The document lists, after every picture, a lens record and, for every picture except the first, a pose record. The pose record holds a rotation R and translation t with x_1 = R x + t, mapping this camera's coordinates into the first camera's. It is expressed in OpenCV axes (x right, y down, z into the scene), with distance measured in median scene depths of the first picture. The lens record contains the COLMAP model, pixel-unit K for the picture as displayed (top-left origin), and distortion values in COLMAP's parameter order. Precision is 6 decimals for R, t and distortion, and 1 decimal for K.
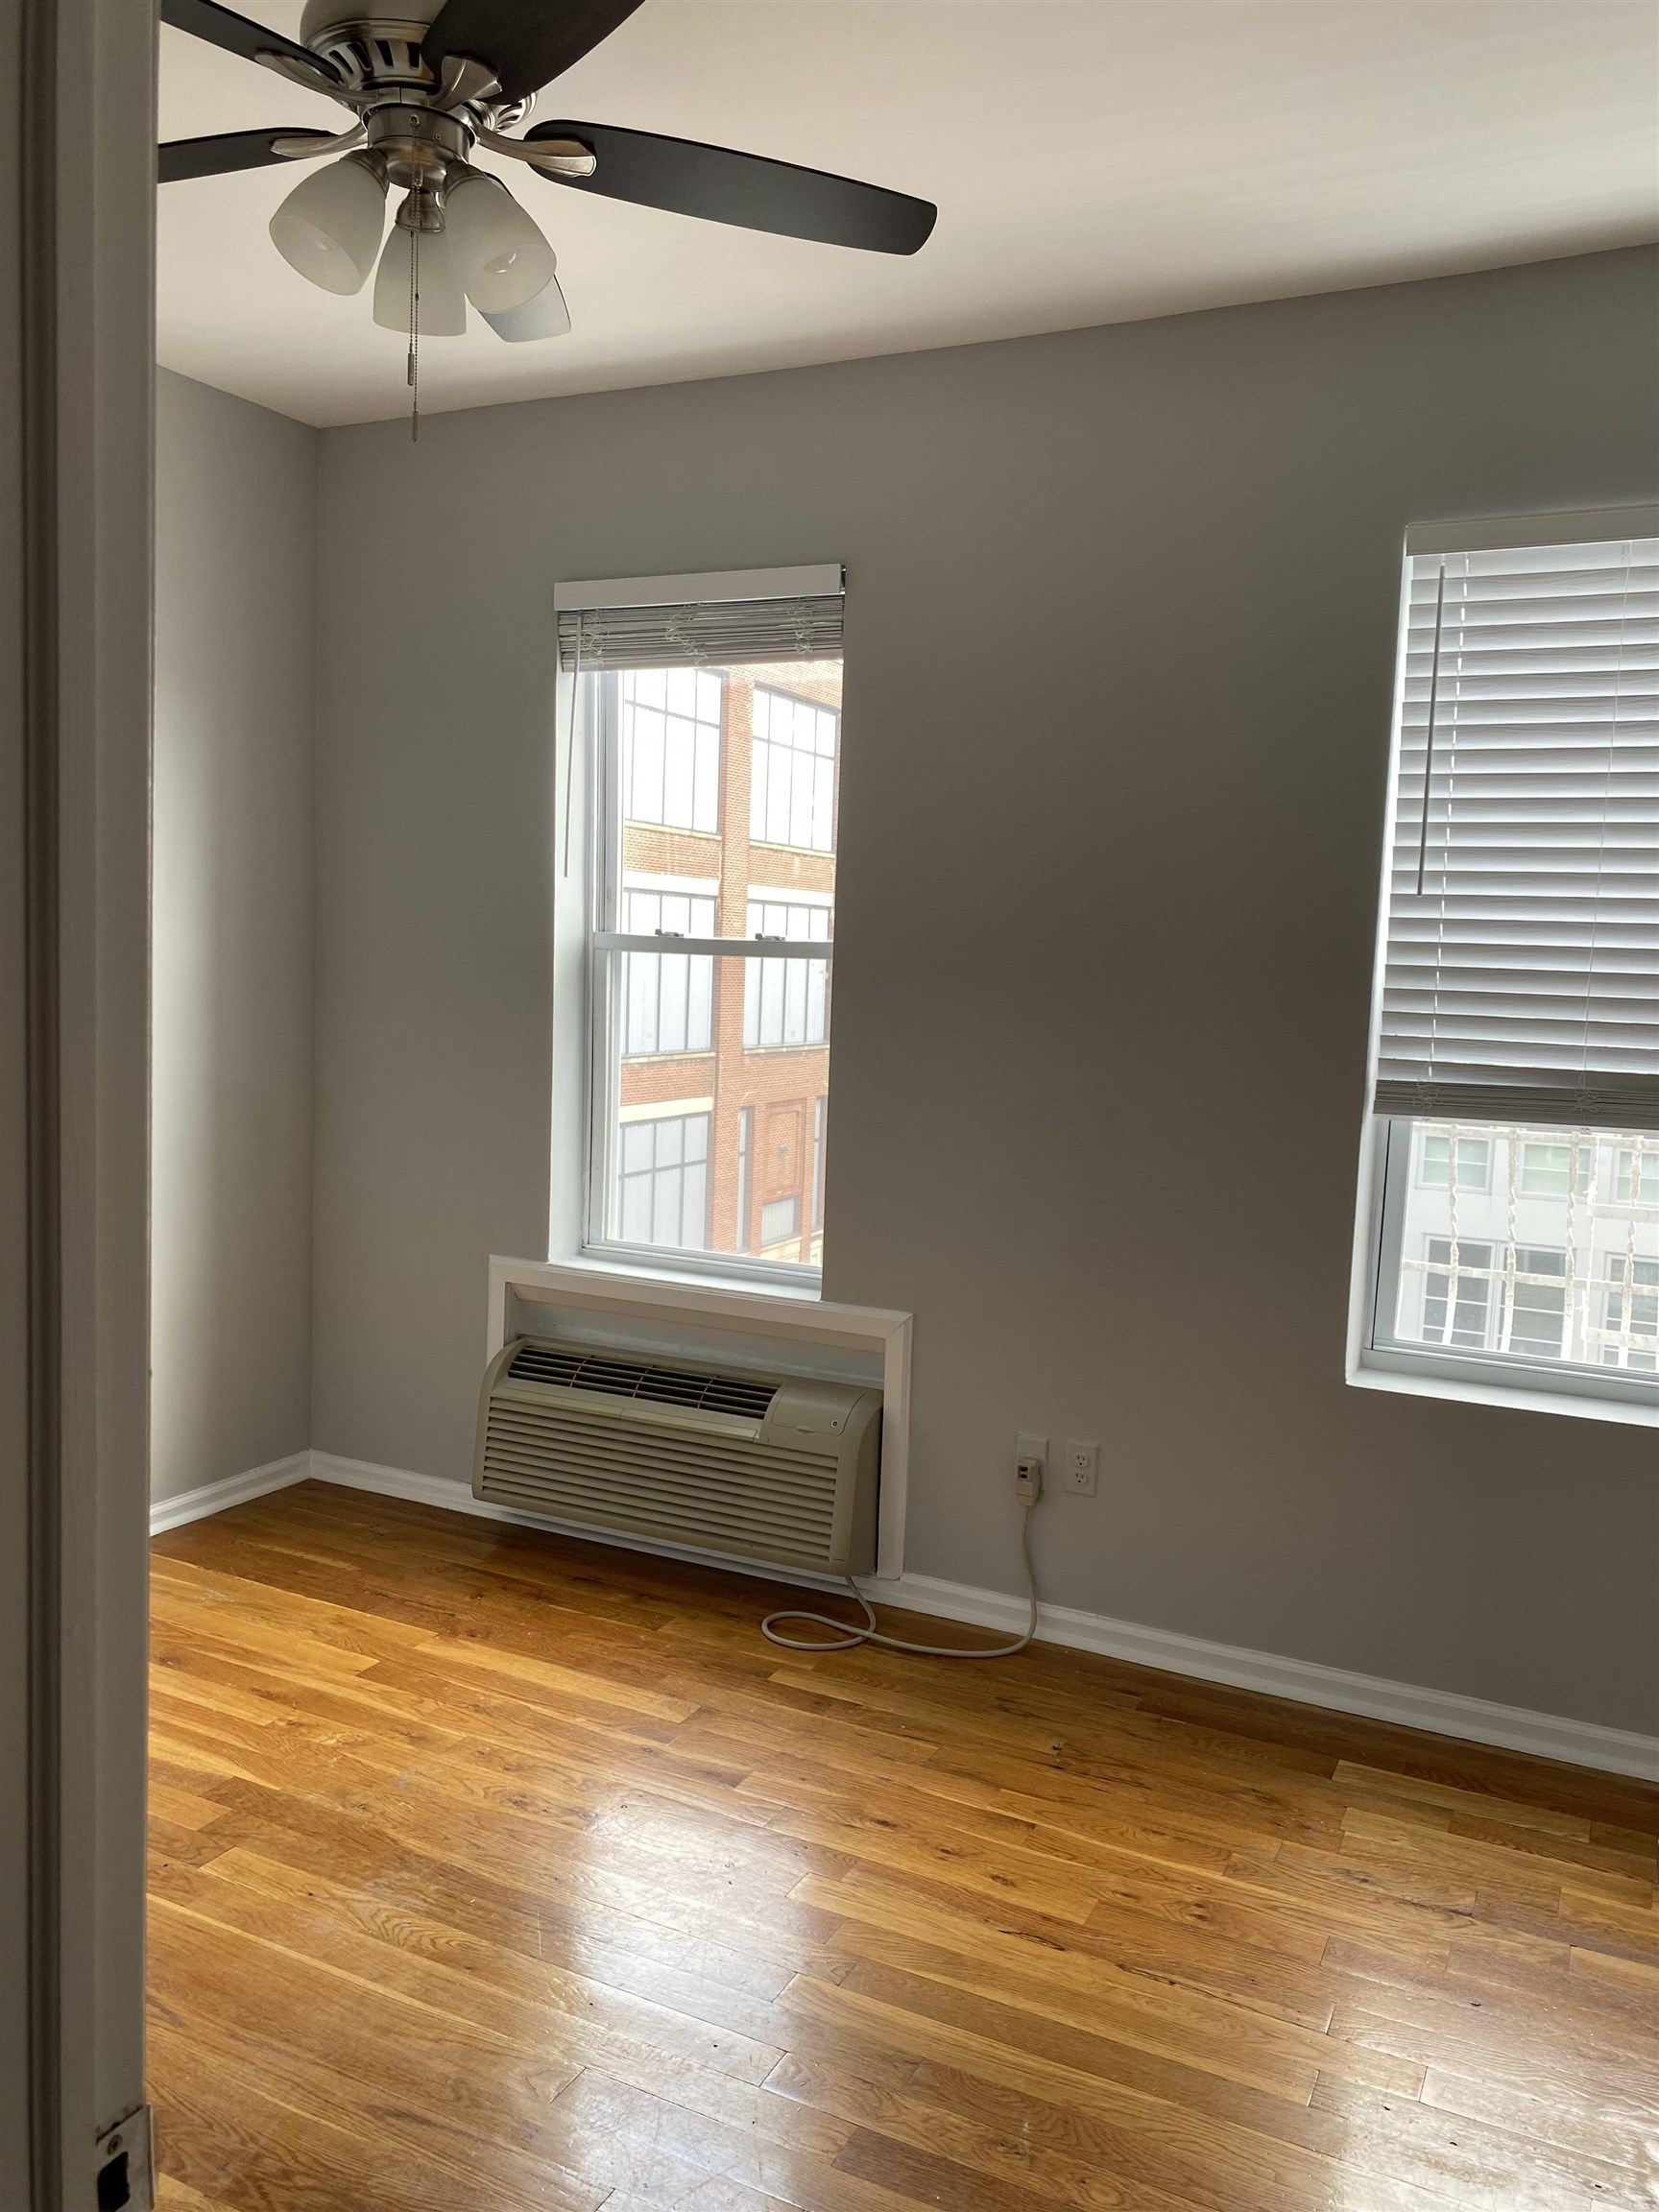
lens RADIAL K [[1680.5, 0, 834.3], [0, 1680.5, 1124.3], [0, 0, 1]] dist [0.021290, -0.028240]
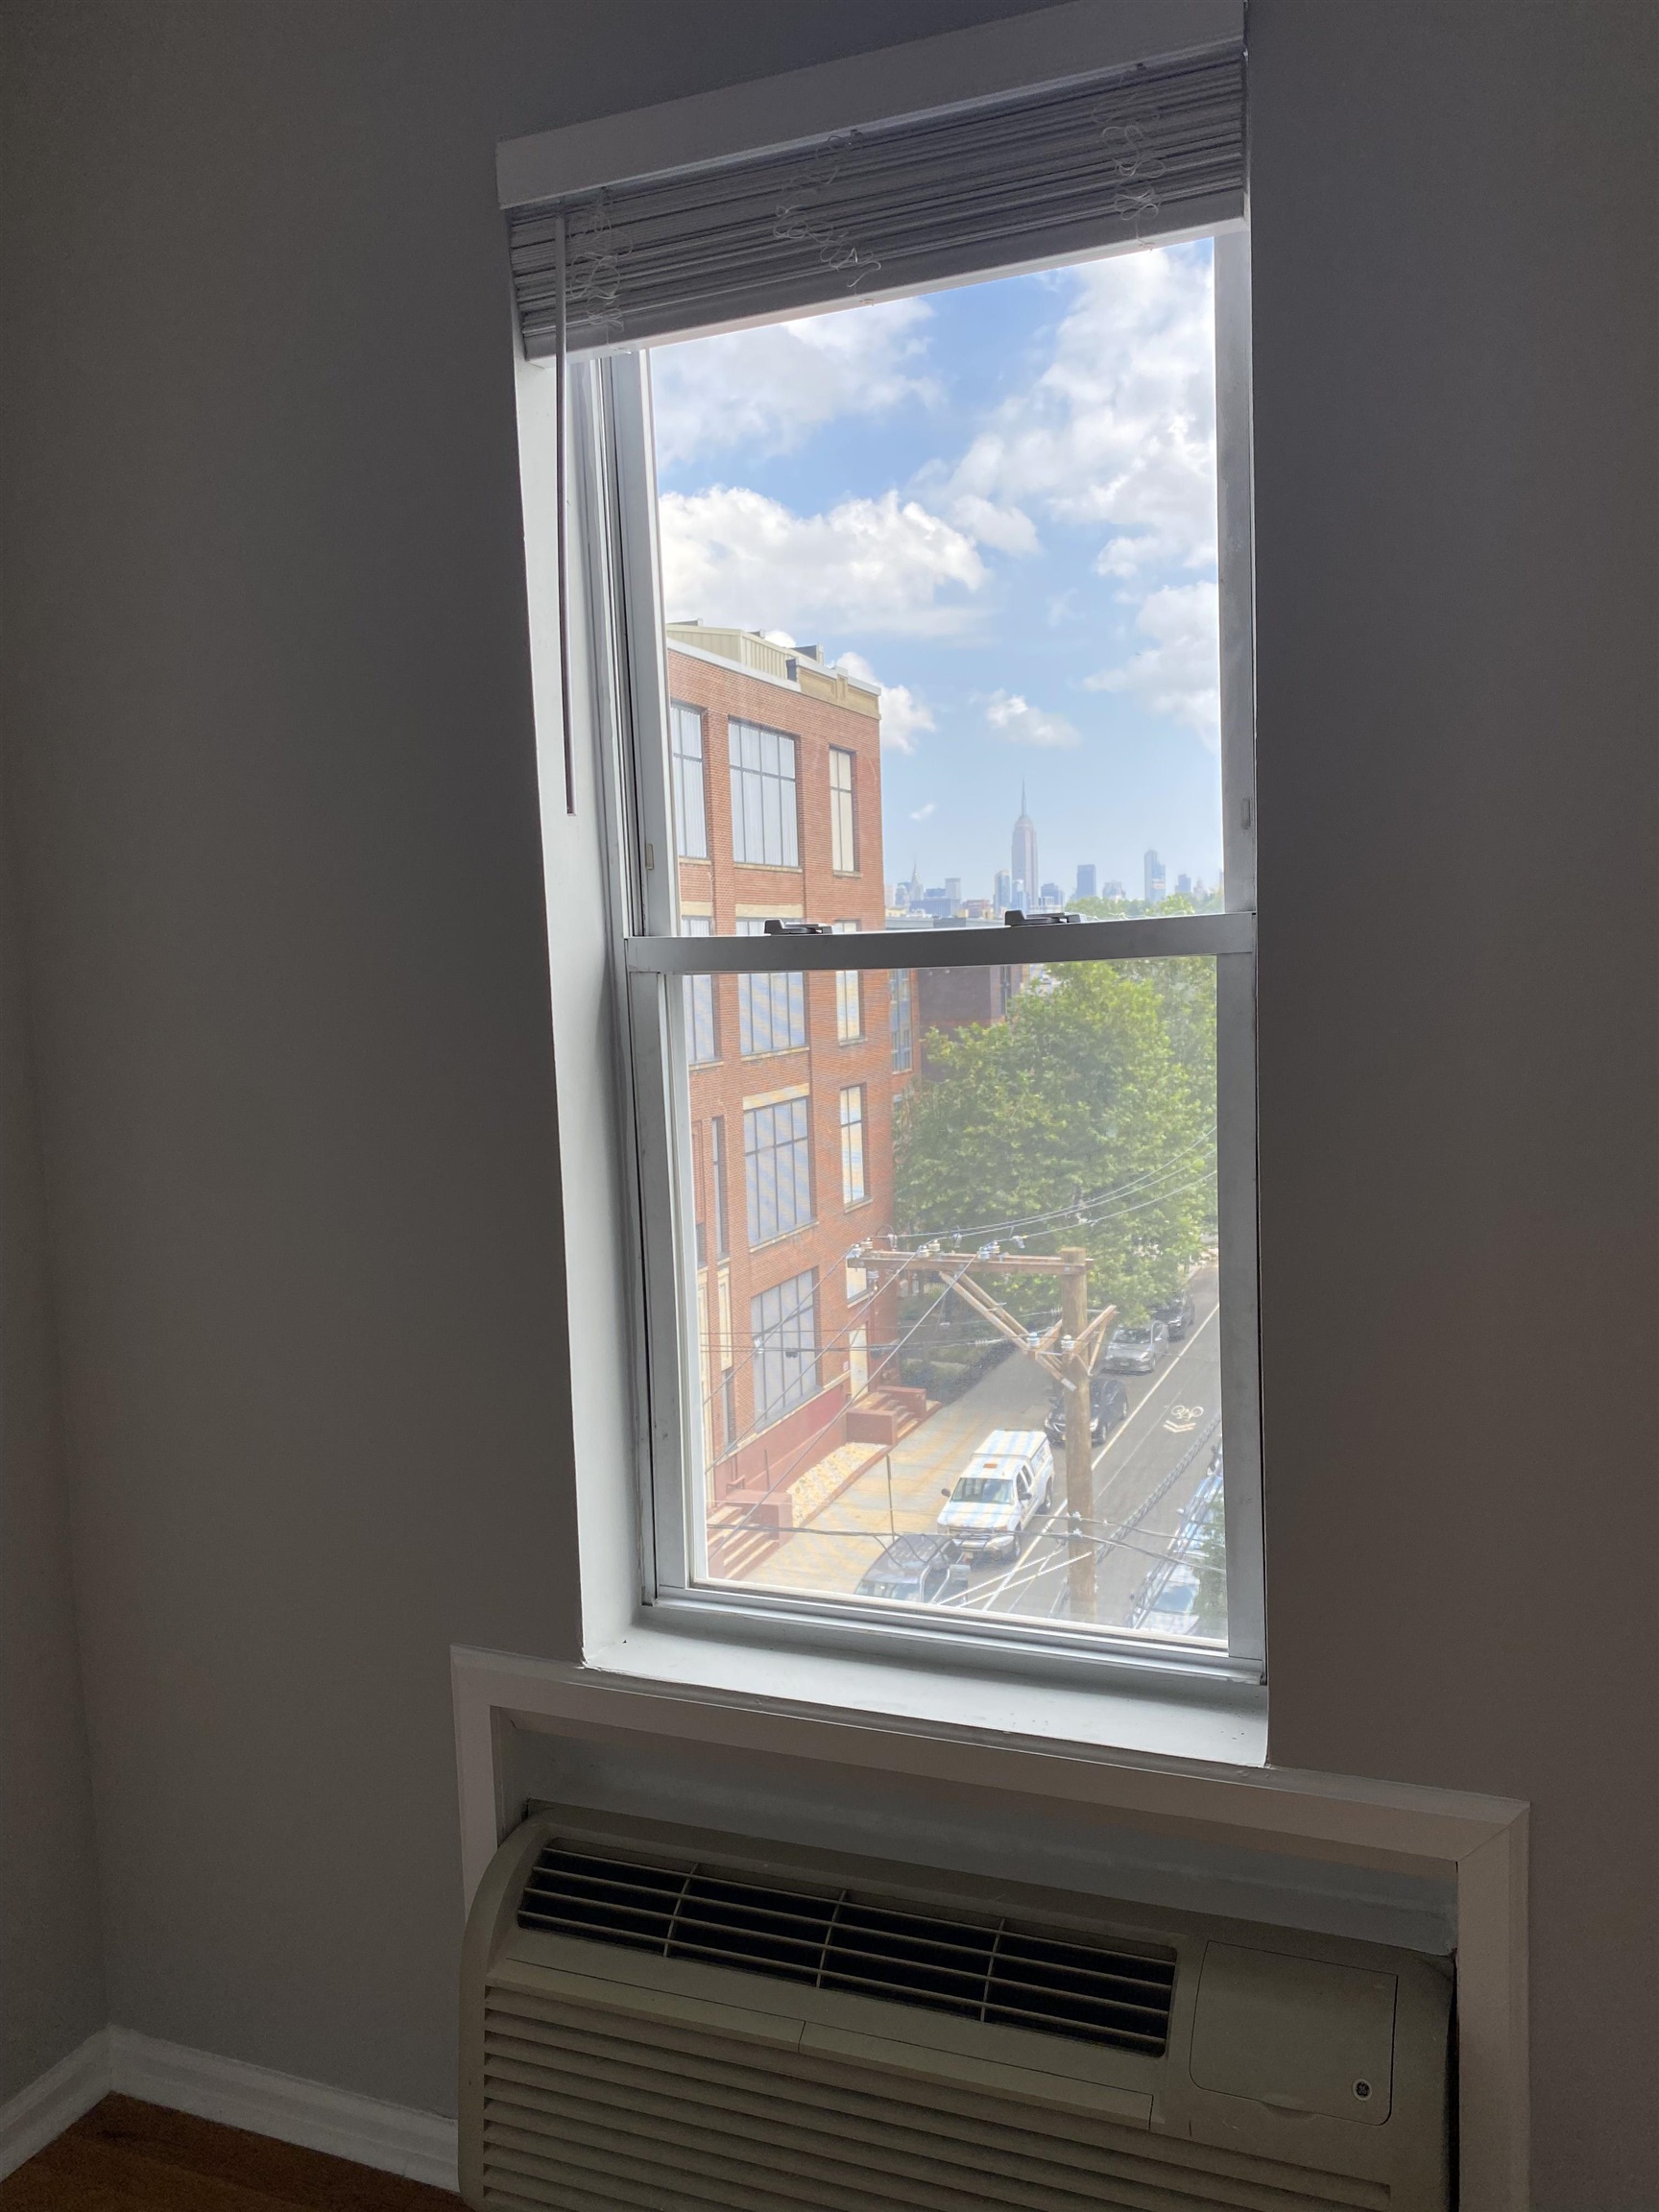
lens RADIAL K [[1680.5, 0, 828.6], [0, 1680.5, 1095.5], [0, 0, 1]] dist [0.021290, -0.028240]
pose [[0.993714, -0.081978, 0.076238, -0.128364], [0.083466, 0.996373, -0.016534, -0.059657], [-0.074606, 0.022793, 0.996953, 0.540808]]
